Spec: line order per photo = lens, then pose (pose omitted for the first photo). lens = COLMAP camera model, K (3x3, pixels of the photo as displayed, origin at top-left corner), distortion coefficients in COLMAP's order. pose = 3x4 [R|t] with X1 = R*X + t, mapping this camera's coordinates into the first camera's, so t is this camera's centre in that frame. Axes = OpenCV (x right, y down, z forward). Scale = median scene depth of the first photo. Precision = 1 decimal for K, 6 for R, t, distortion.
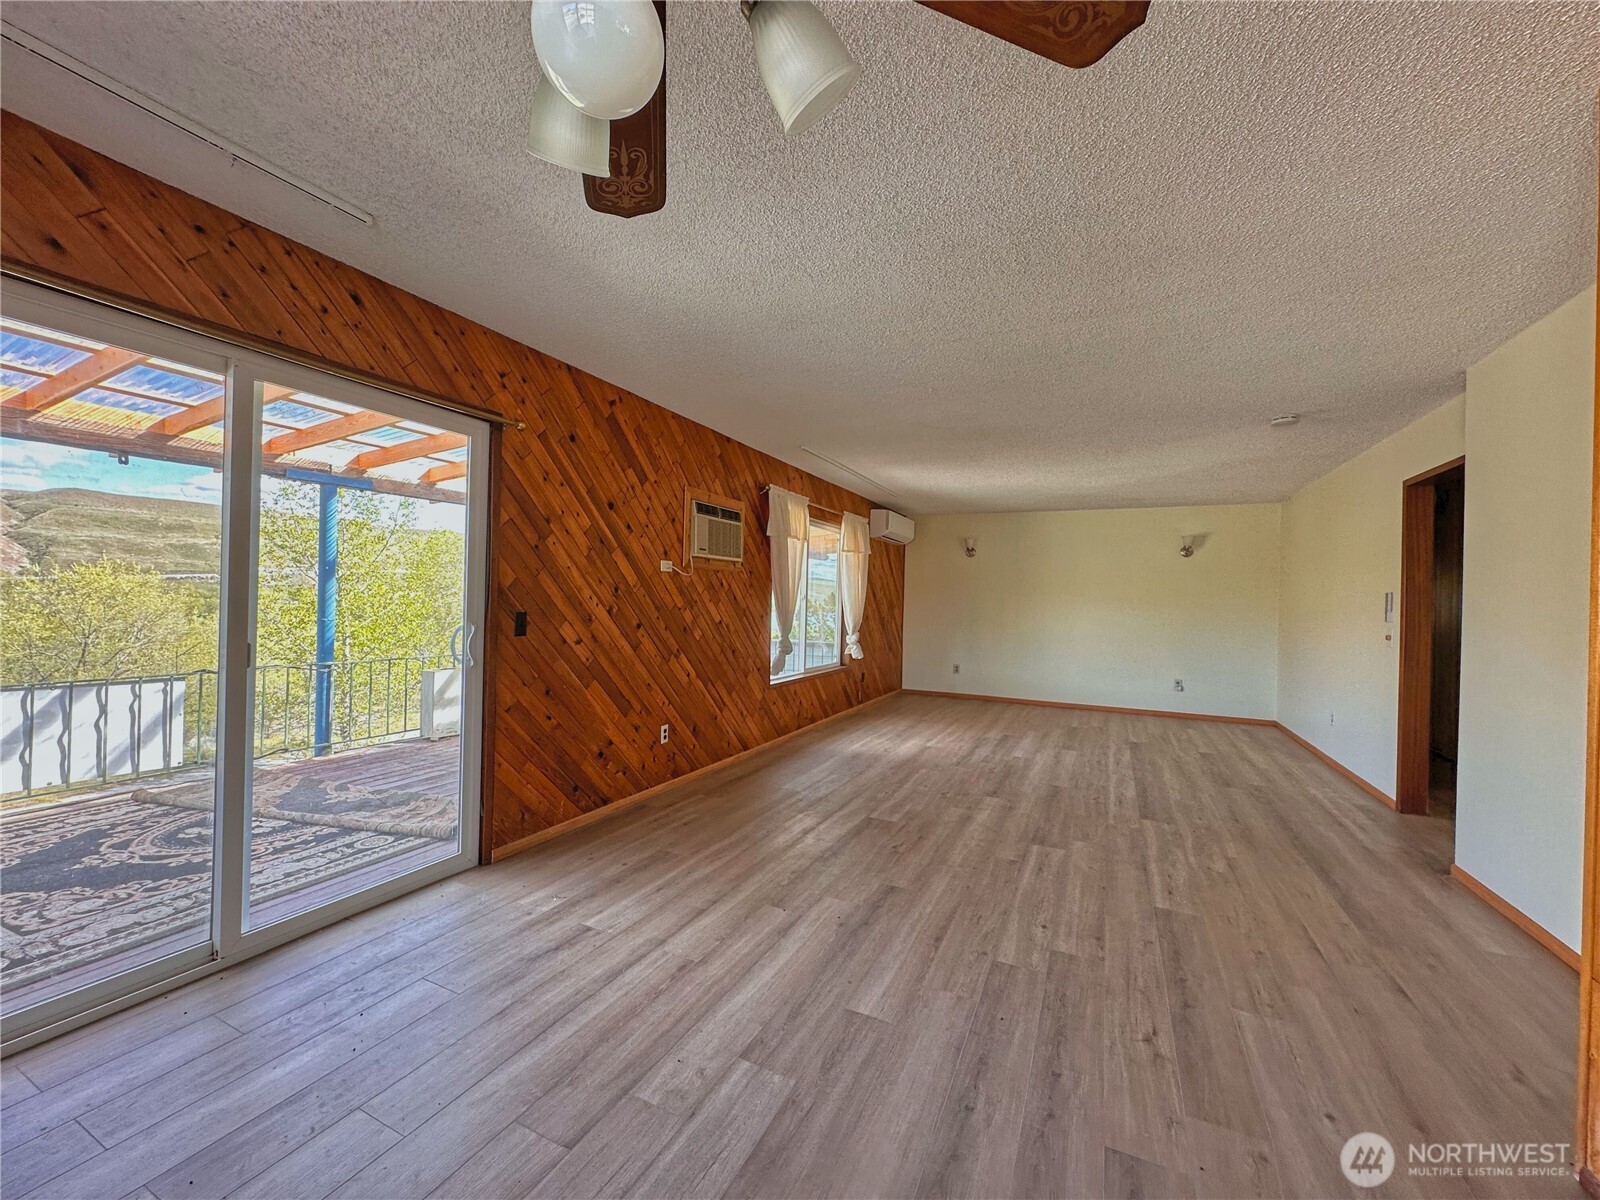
lens RADIAL K [[636.3, 0, 801.2], [0, 636.3, 599.2], [0, 0, 1]] dist [-0.005032, 0.001125]
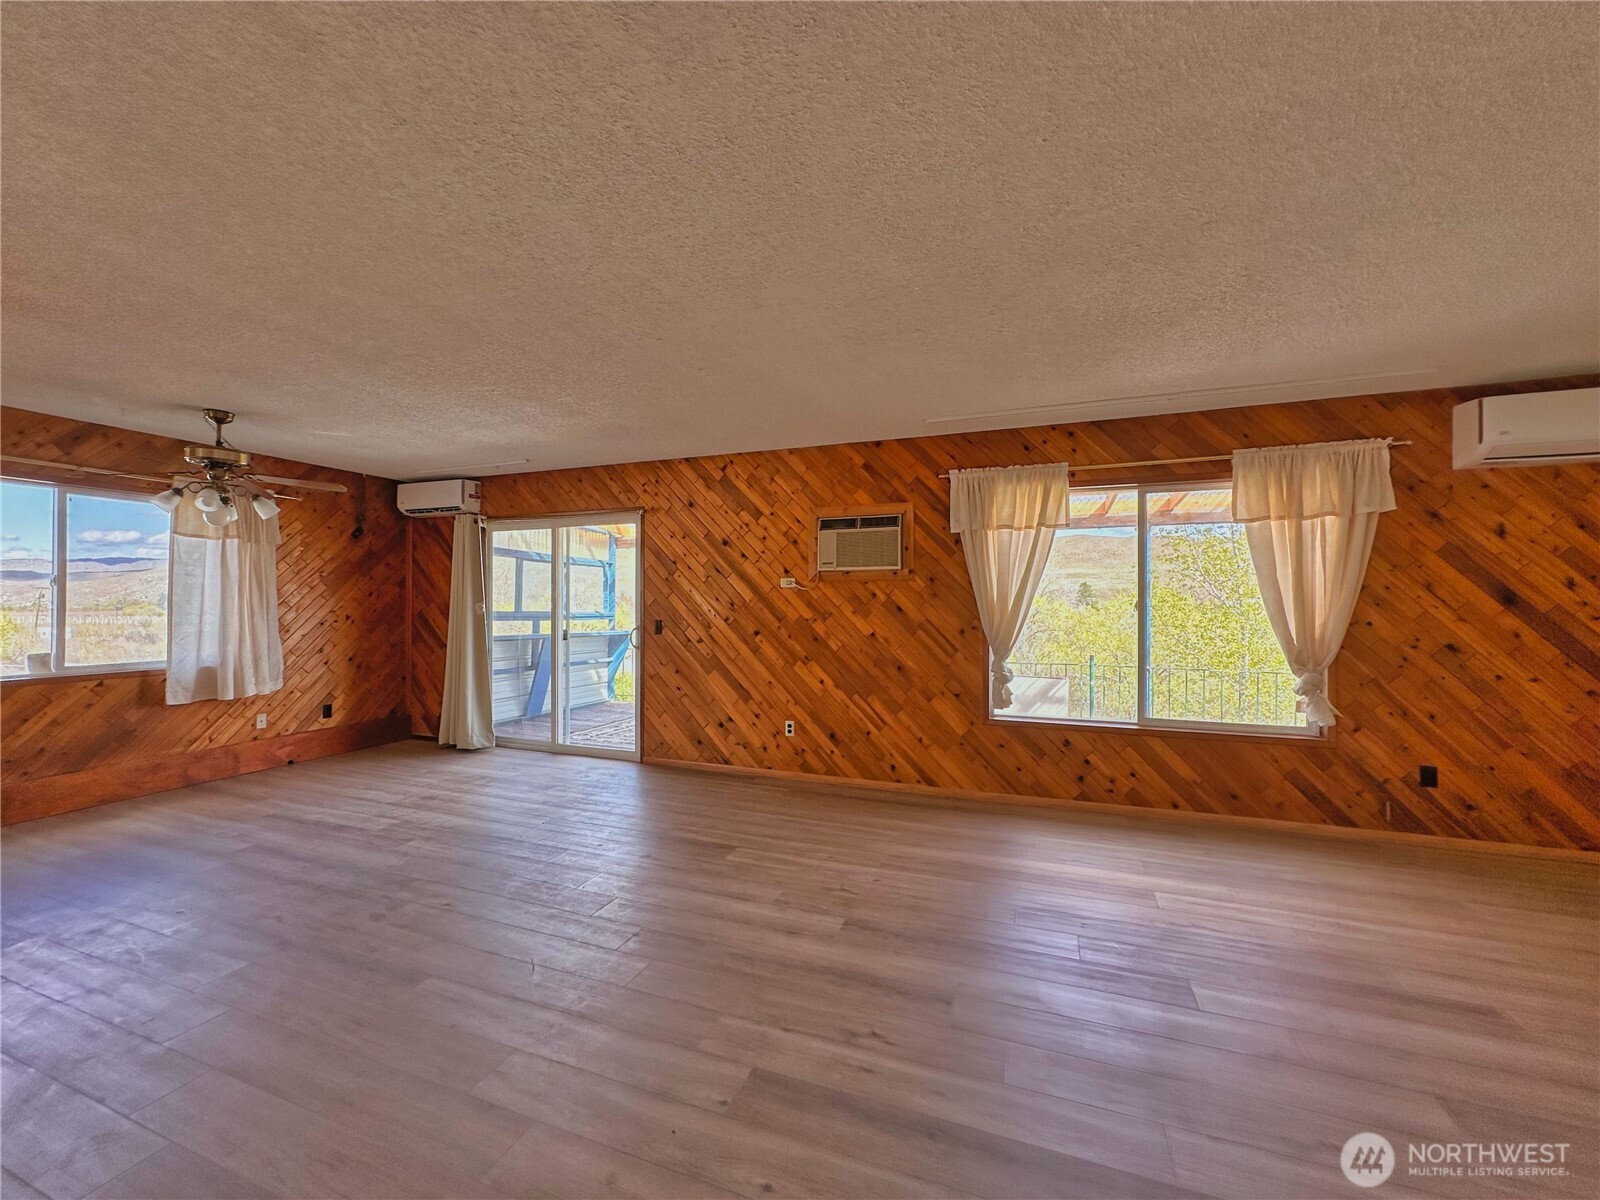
lens RADIAL K [[636.3, 0, 802.9], [0, 636.3, 602.2], [0, 0, 1]] dist [-0.005032, 0.001125]
pose [[0.087303, -0.028204, -0.995782, 1.026471], [0.001004, 0.999601, -0.028224, 0.017179], [0.996181, 0.001464, 0.087296, 1.009101]]
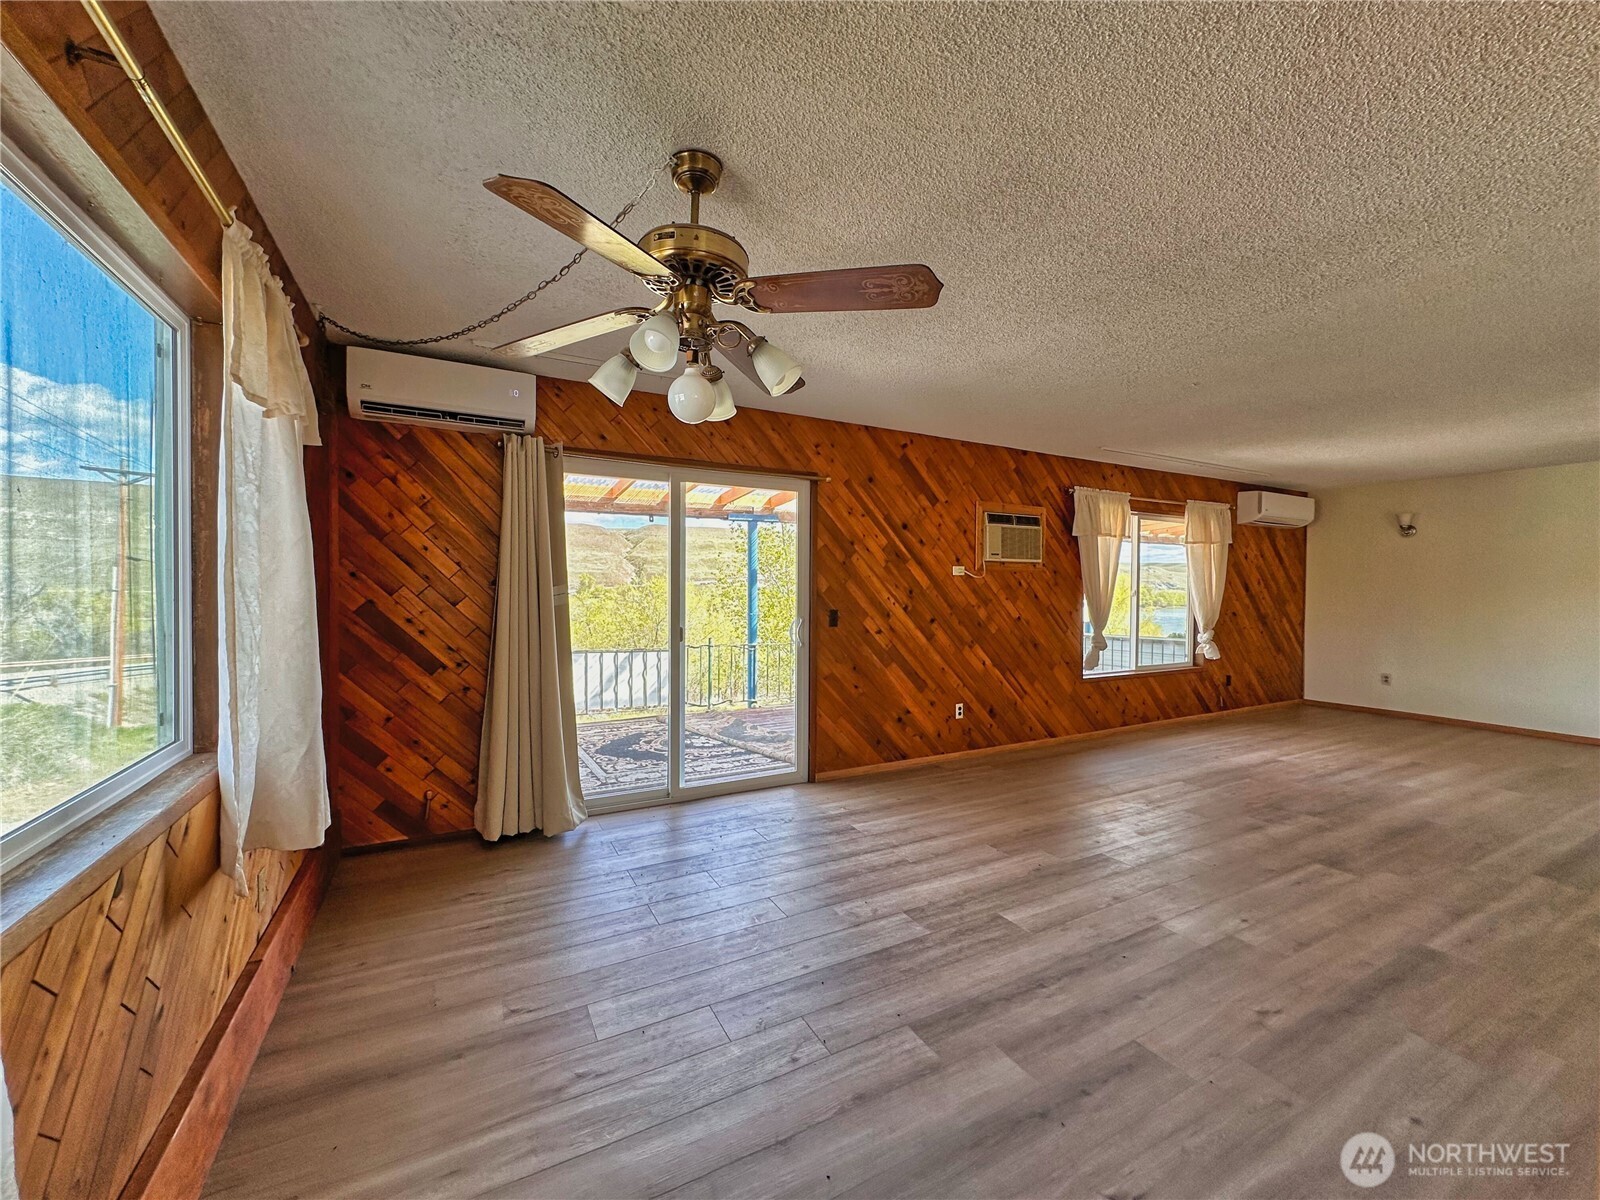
lens RADIAL K [[636.3, 0, 801.6], [0, 636.3, 600.1], [0, 0, 1]] dist [-0.005032, 0.001125]
pose [[0.808525, -0.009381, -0.588386, 0.274388], [0.014748, 0.999882, 0.004324, -0.007278], [0.588276, -0.012174, 0.808568, -0.152346]]
